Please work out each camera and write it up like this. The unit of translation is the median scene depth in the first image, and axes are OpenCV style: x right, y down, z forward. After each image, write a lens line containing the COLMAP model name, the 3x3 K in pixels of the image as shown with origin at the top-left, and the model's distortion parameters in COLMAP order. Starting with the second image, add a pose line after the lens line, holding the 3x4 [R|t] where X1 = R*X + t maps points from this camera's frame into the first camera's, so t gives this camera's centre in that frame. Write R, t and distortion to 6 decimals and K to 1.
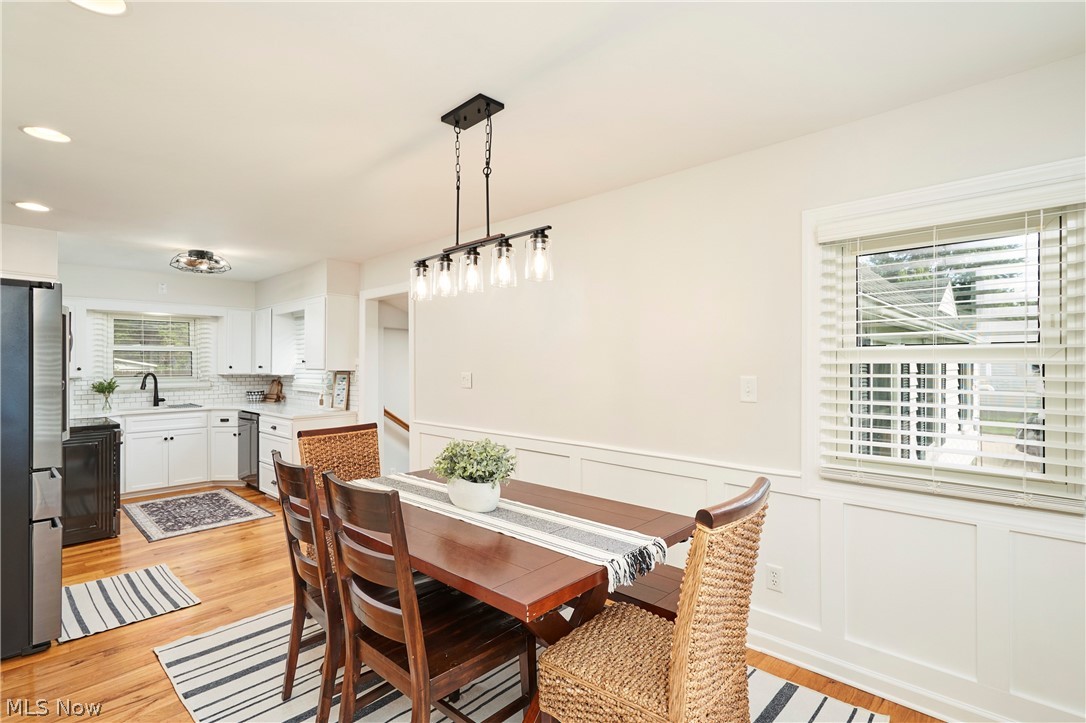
lens RADIAL K [[517.4, 0, 536.2], [0, 517.4, 365.6], [0, 0, 1]] dist [0.015149, -0.000379]
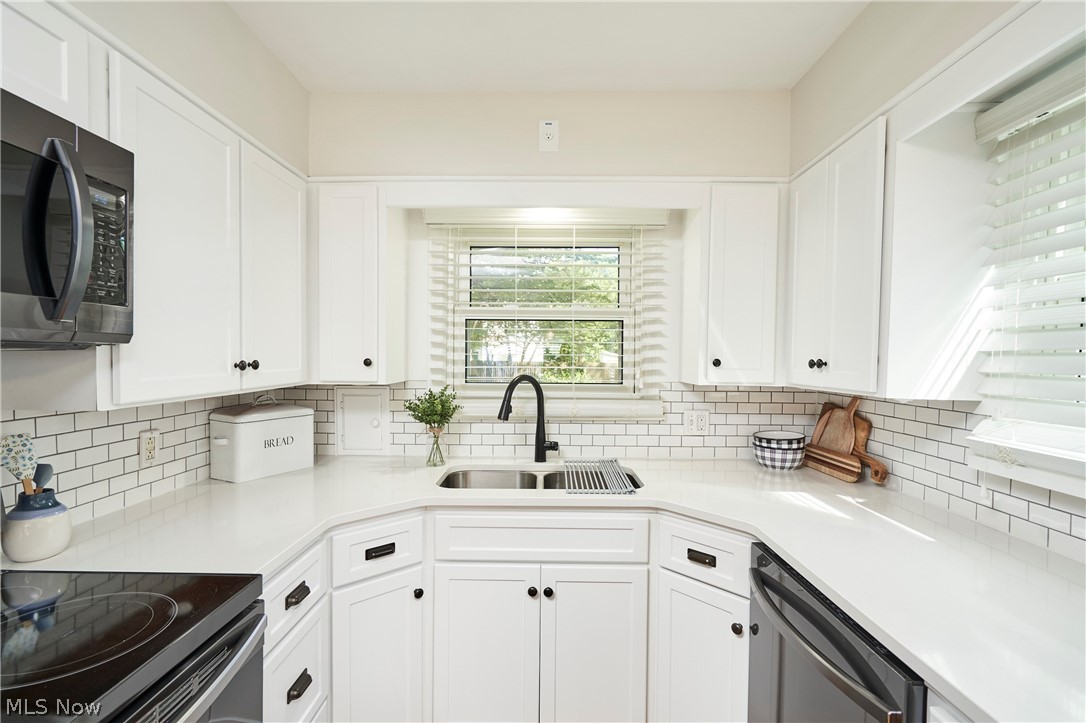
lens RADIAL K [[517.4, 0, 544.3], [0, 517.4, 359.8], [0, 0, 1]] dist [0.015149, -0.000379]
pose [[0.694981, 0.012887, -0.718912, -0.464476], [-0.014441, 0.999888, 0.003964, 0.001470], [0.718883, 0.007627, 0.695089, 0.754983]]
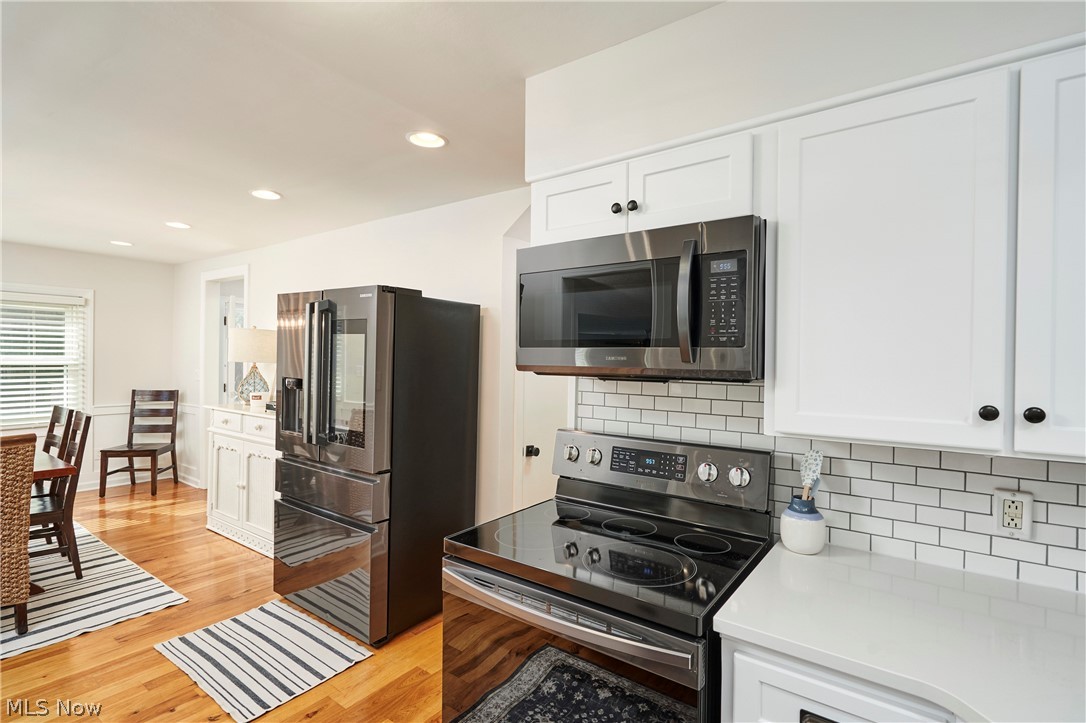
lens RADIAL K [[552.9, 0, 541.5], [0, 552.9, 361.5], [0, 0, 1]] dist [0.004769, 0.000806]
pose [[-0.994385, -0.007684, -0.105539, -0.548802], [-0.009330, 0.999842, 0.015110, -0.007024], [0.105406, 0.016010, -0.994300, 0.917301]]
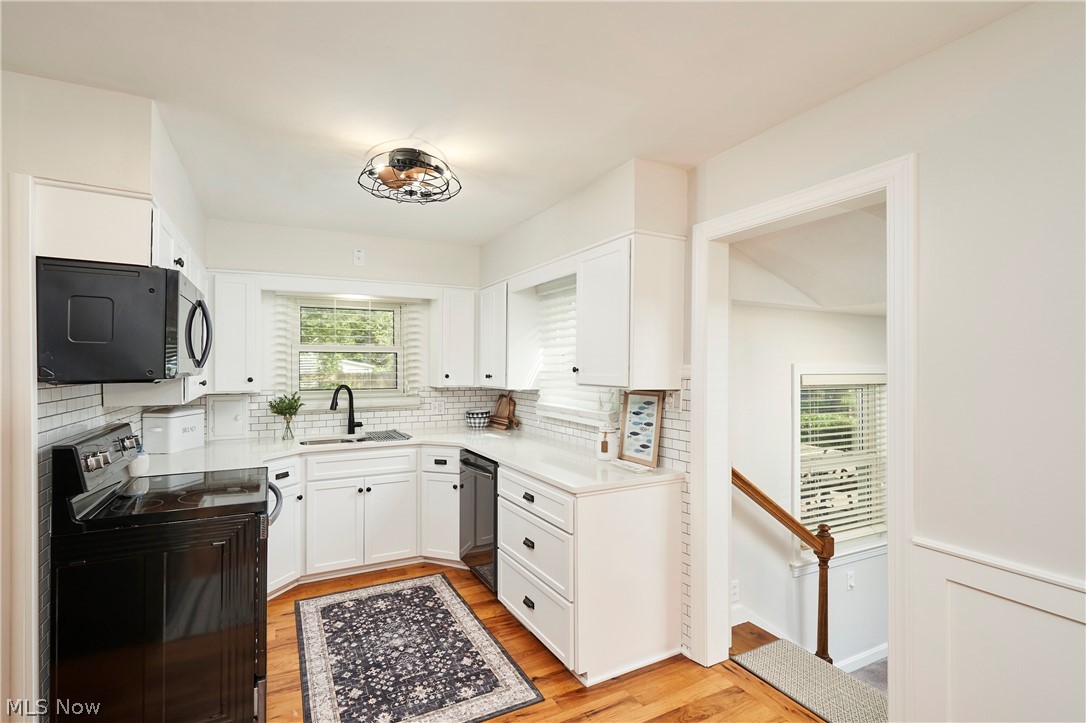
lens RADIAL K [[517.4, 0, 539.9], [0, 517.4, 366.2], [0, 0, 1]] dist [0.015149, -0.000379]
pose [[0.948735, 0.002290, -0.316063, -0.290788], [-0.003055, 0.999993, -0.001924, -0.009453], [0.316057, 0.002791, 0.948736, 0.449244]]
